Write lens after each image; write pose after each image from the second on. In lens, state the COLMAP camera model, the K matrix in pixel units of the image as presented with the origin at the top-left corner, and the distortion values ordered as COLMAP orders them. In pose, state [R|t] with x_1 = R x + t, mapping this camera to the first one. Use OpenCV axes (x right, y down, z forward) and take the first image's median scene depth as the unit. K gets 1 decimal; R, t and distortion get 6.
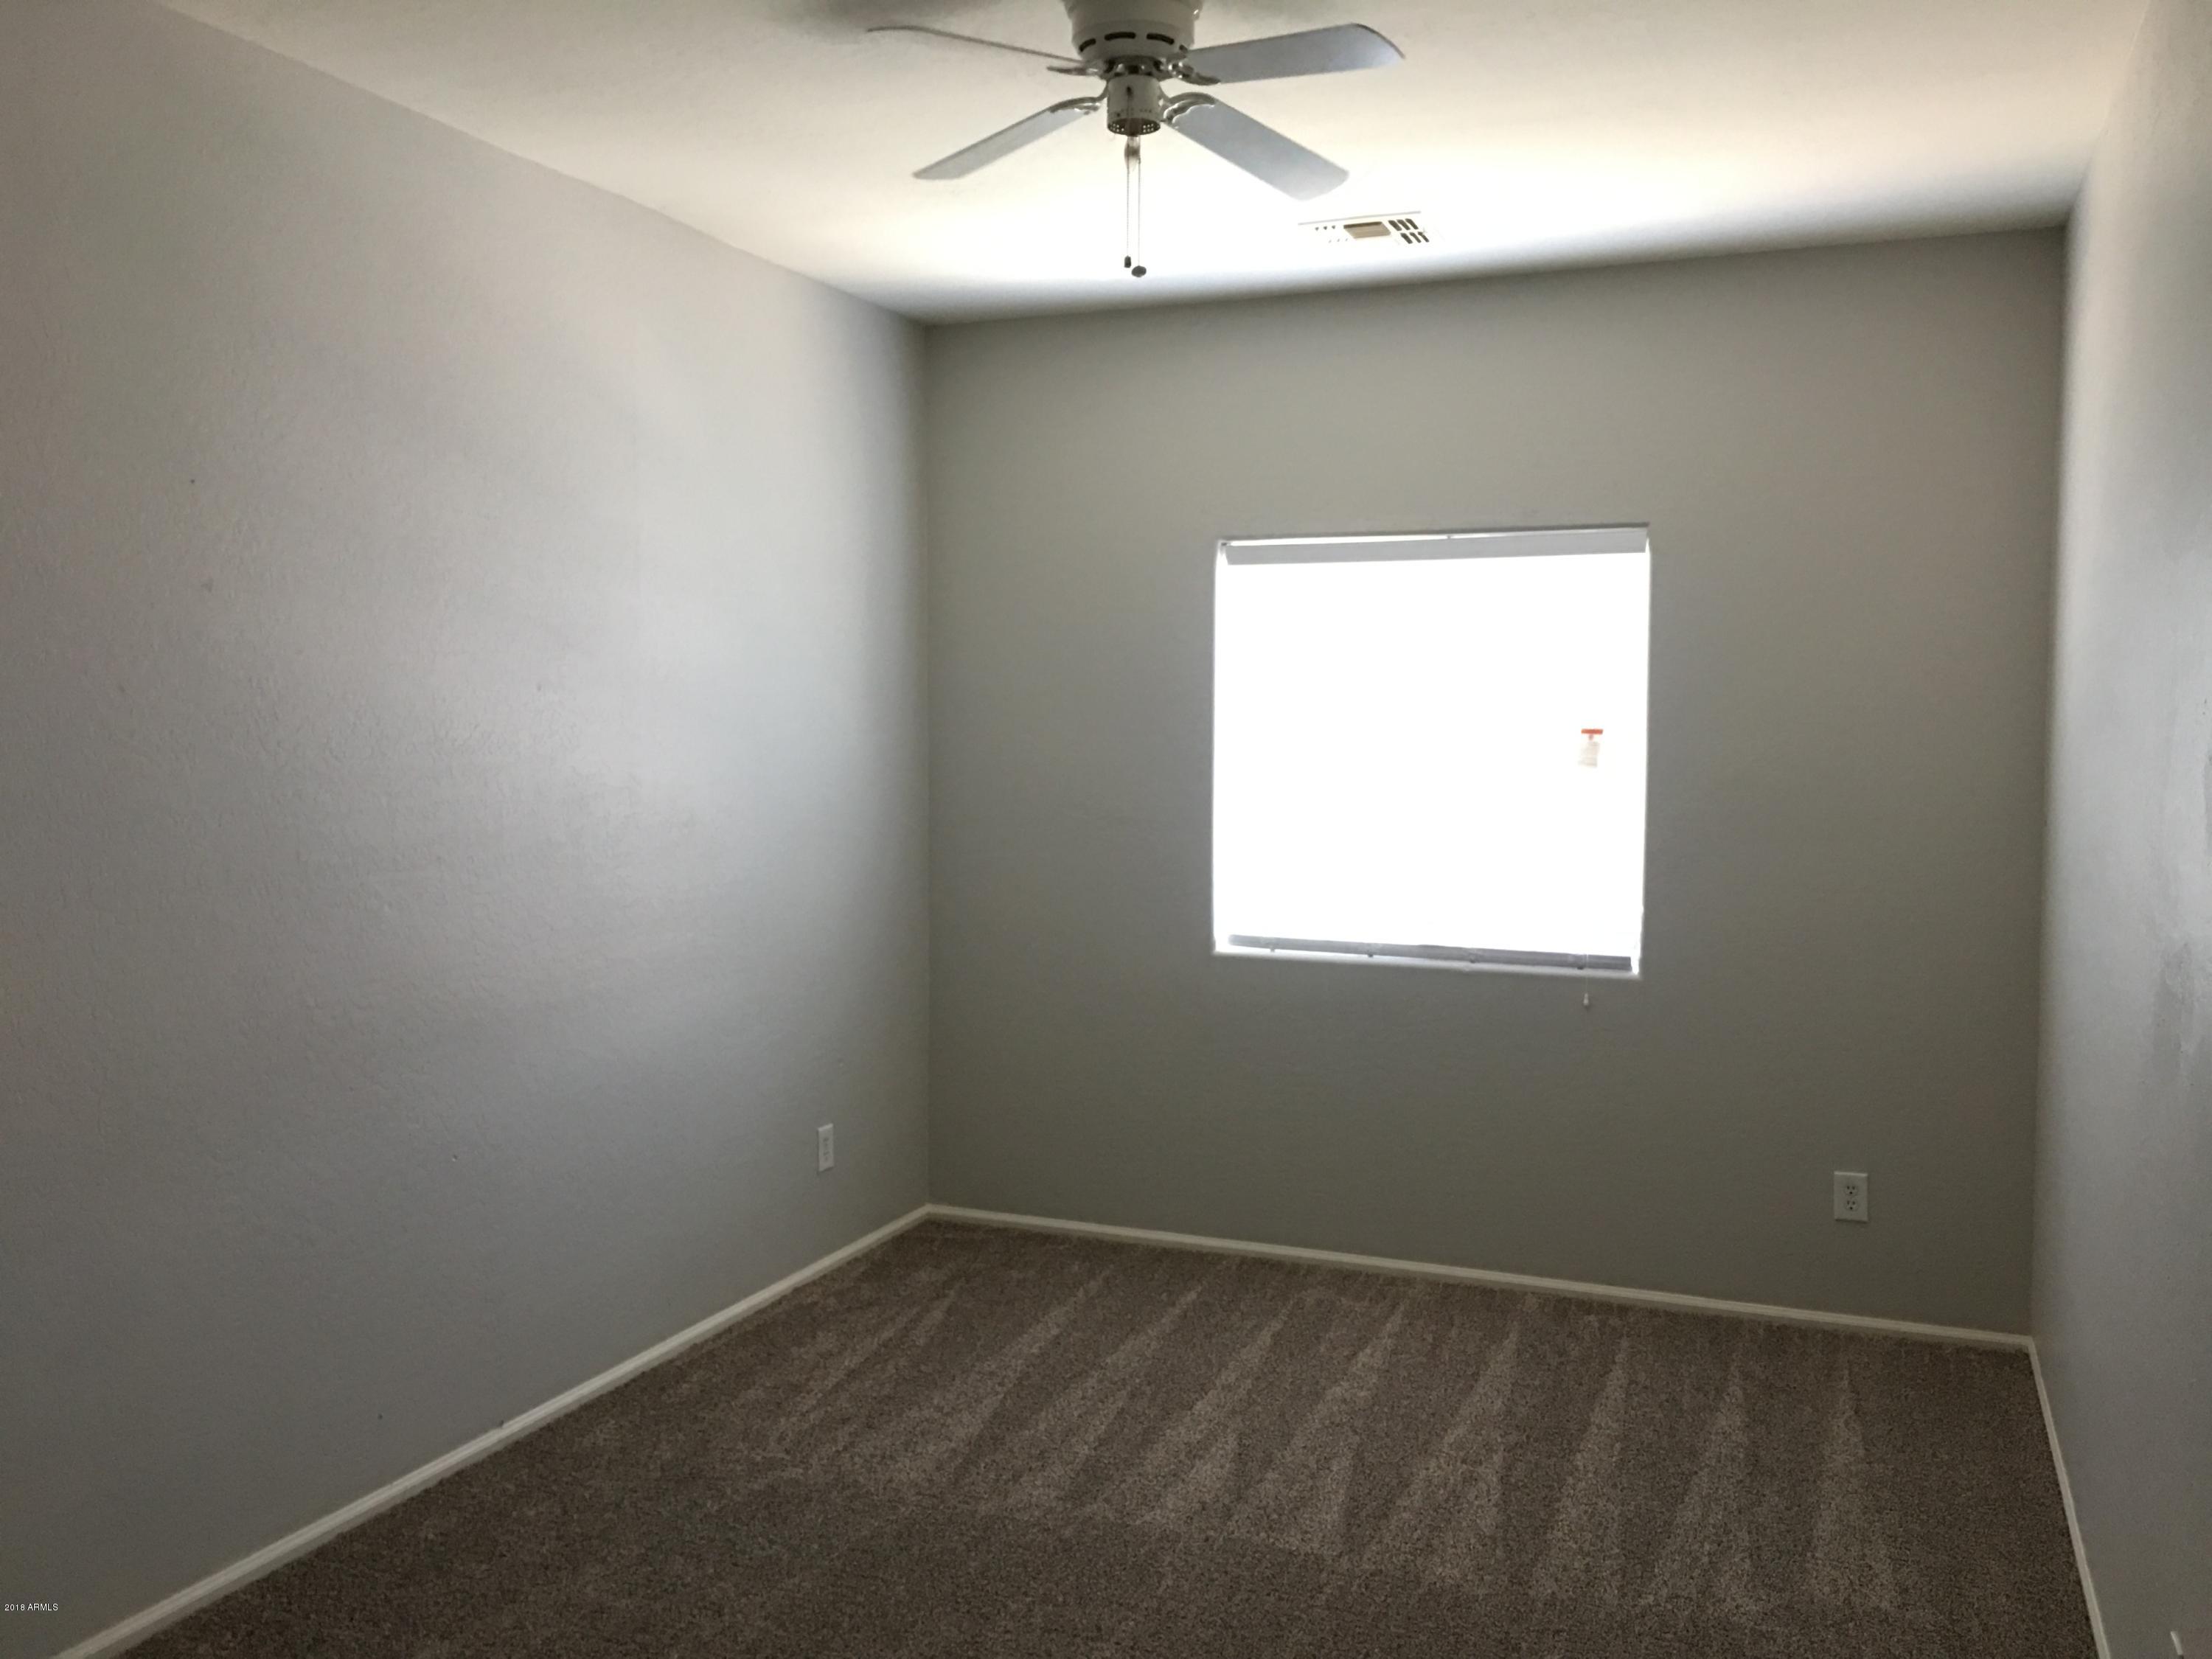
lens RADIAL K [[1848.0, 0, 1098.8], [0, 1848.0, 779.4], [0, 0, 1]] dist [0.007573, 0.003582]
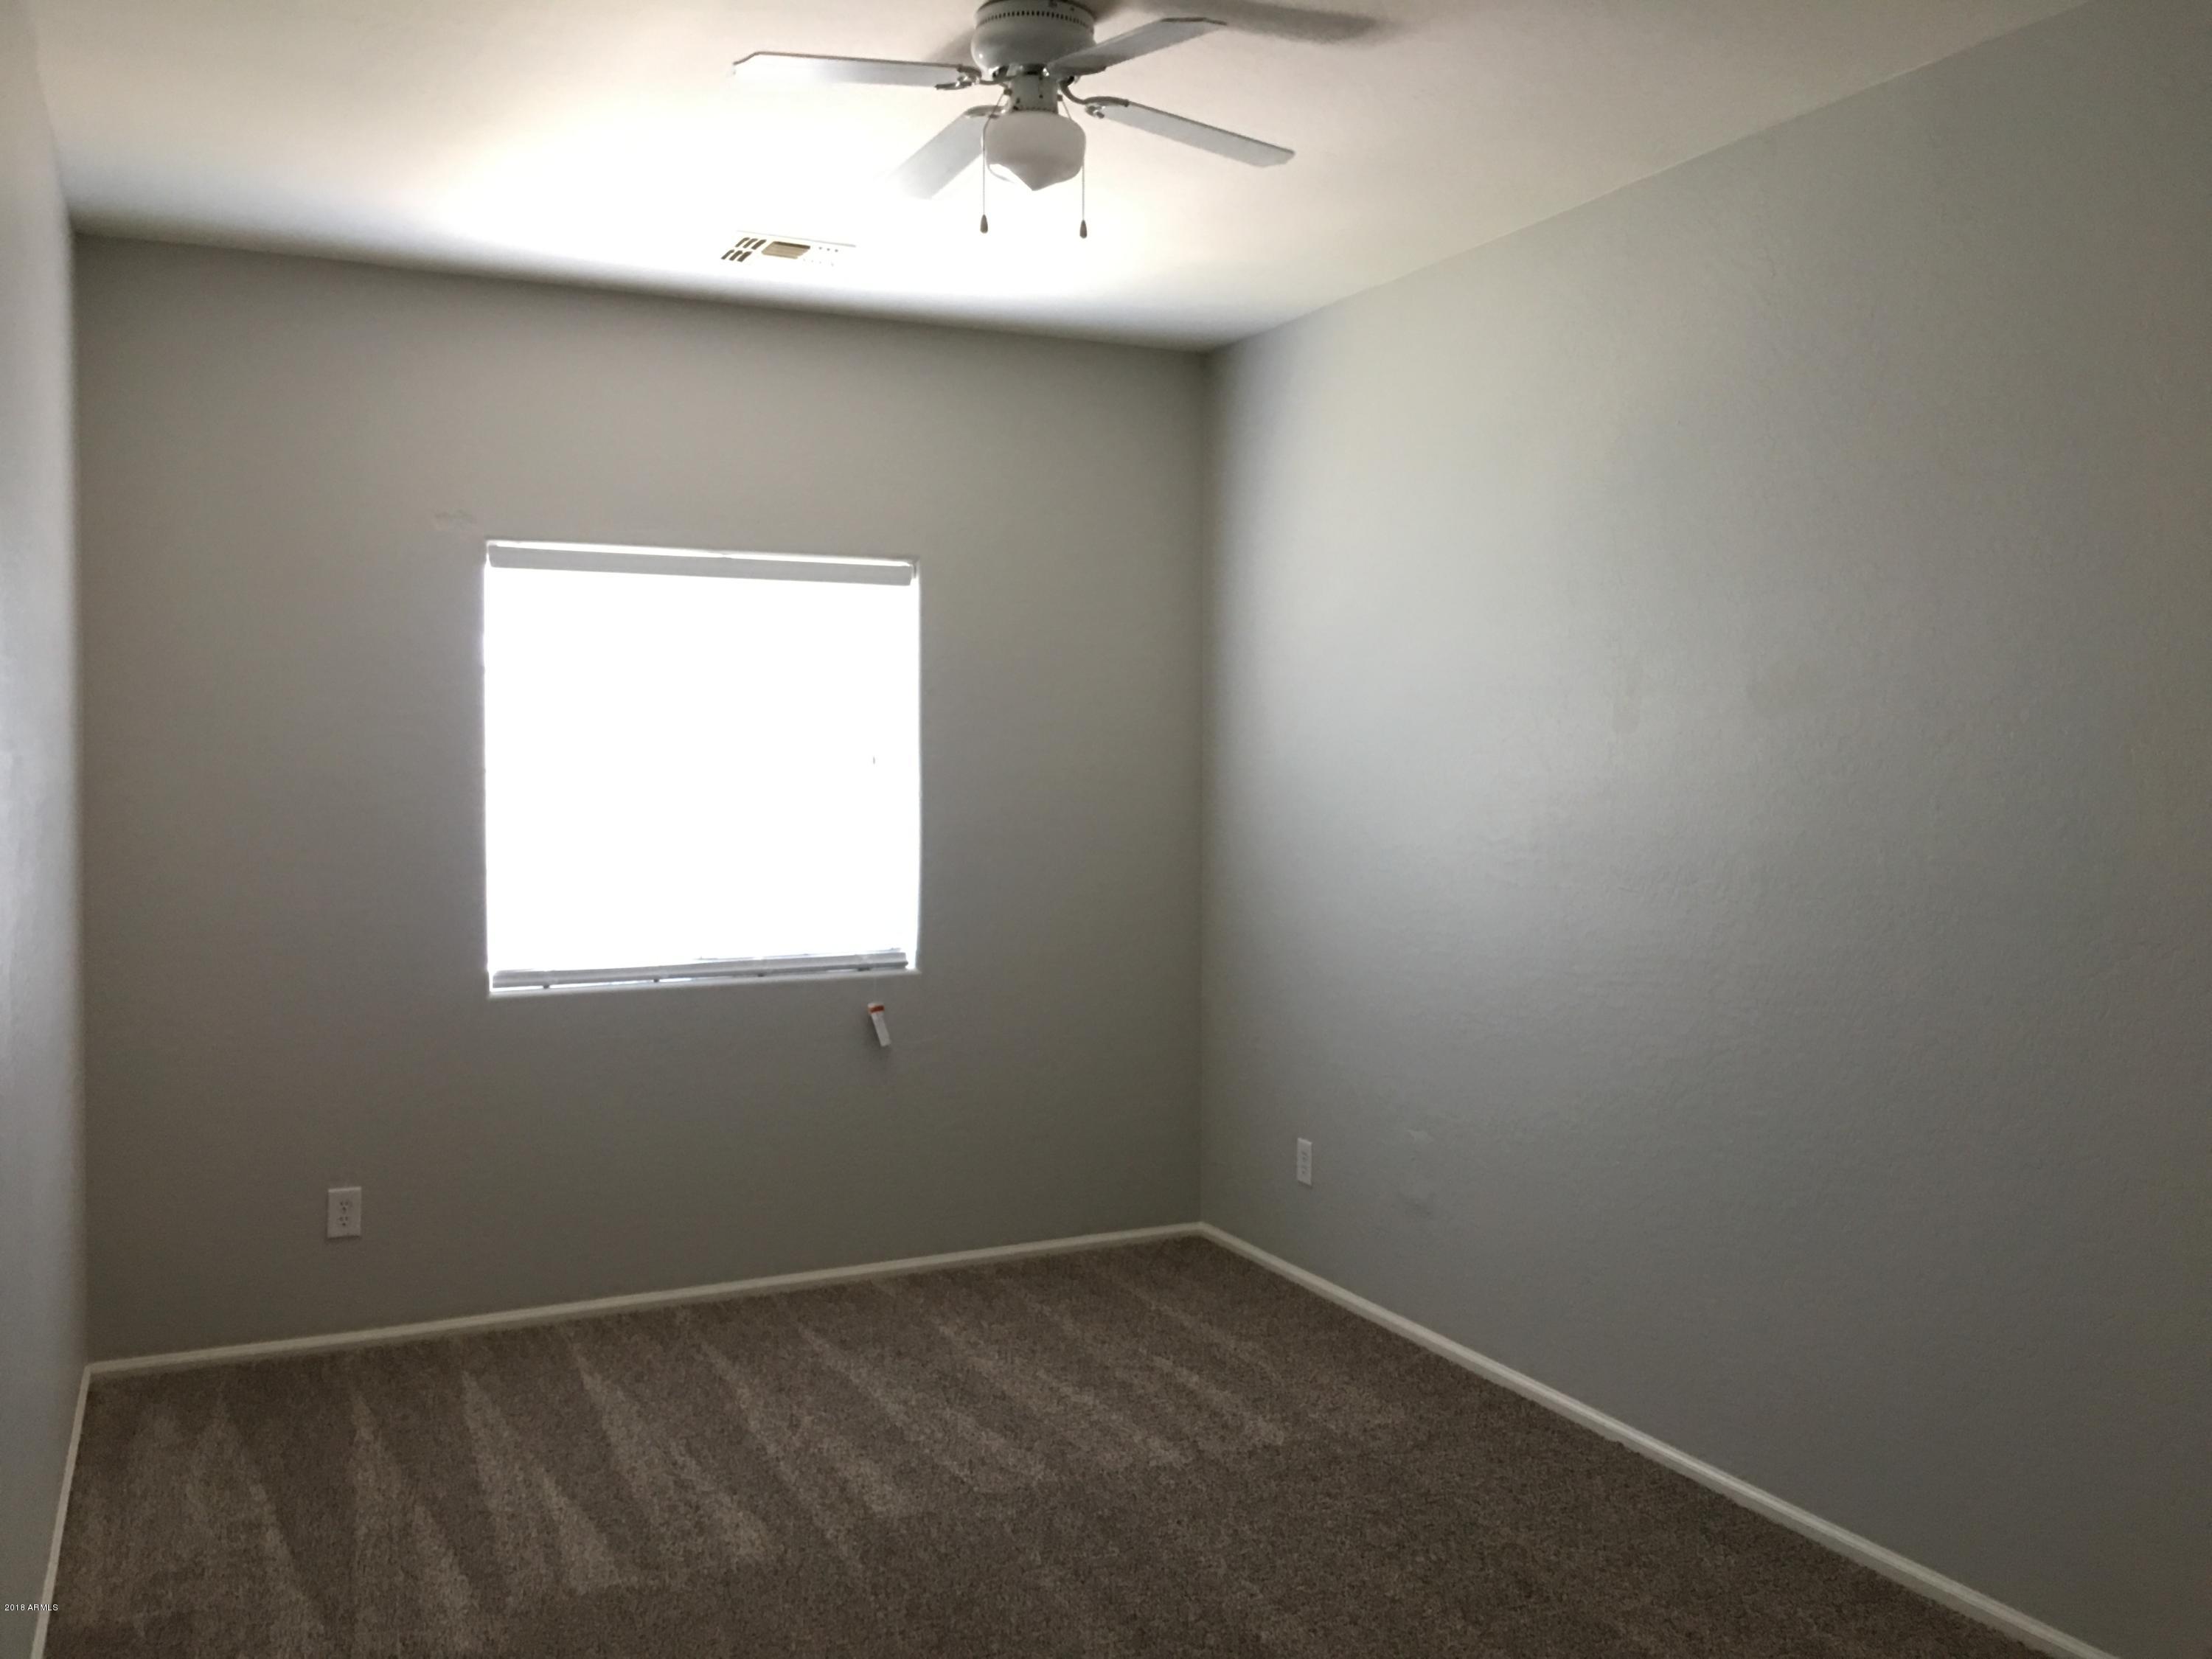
lens RADIAL K [[1848.0, 0, 1098.8], [0, 1848.0, 779.4], [0, 0, 1]] dist [0.007573, 0.003582]
pose [[0.658465, -0.017413, 0.752410, -0.447387], [0.023864, 0.999713, 0.002251, -0.007001], [-0.752233, 0.016473, 0.658691, 0.193127]]
